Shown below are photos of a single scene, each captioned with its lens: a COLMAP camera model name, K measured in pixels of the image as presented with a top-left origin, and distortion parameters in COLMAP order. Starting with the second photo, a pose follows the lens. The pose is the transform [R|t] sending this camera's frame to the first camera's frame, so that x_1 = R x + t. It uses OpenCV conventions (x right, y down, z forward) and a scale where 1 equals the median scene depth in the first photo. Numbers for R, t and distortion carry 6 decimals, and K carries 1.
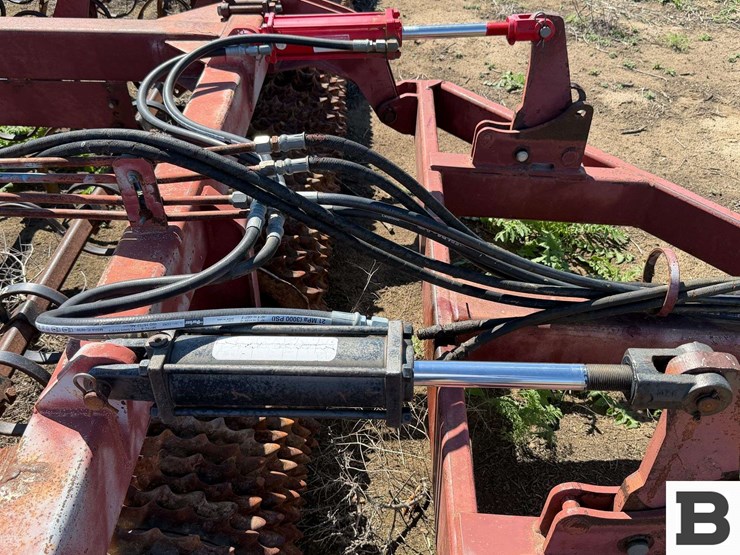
lens RADIAL K [[511.8, 0, 370.0], [0, 511.8, 277.5], [0, 0, 1]] dist [0.068829, -0.085648]
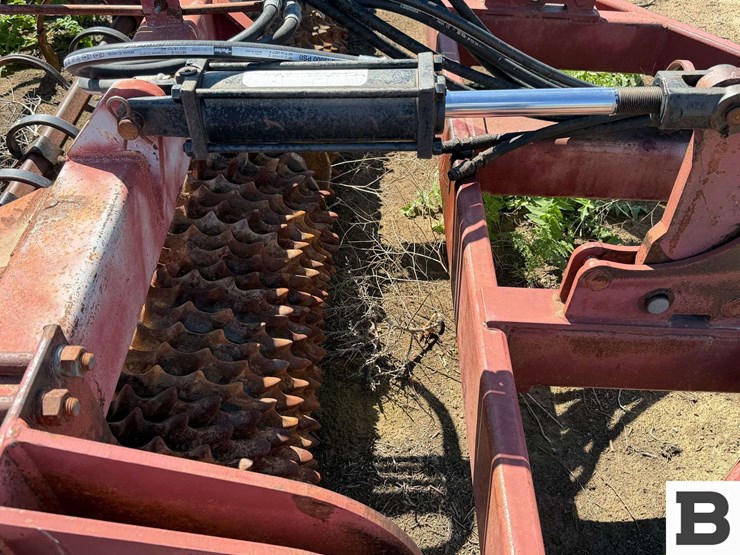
lens RADIAL K [[509.7, 0, 364.9], [0, 509.7, 279.0], [0, 0, 1]] dist [0.078536, -0.102956]
pose [[0.999836, -0.018029, 0.001707, -0.061094], [0.017854, 0.997105, 0.073909, 0.355233], [-0.003034, -0.073867, 0.997264, -0.017998]]
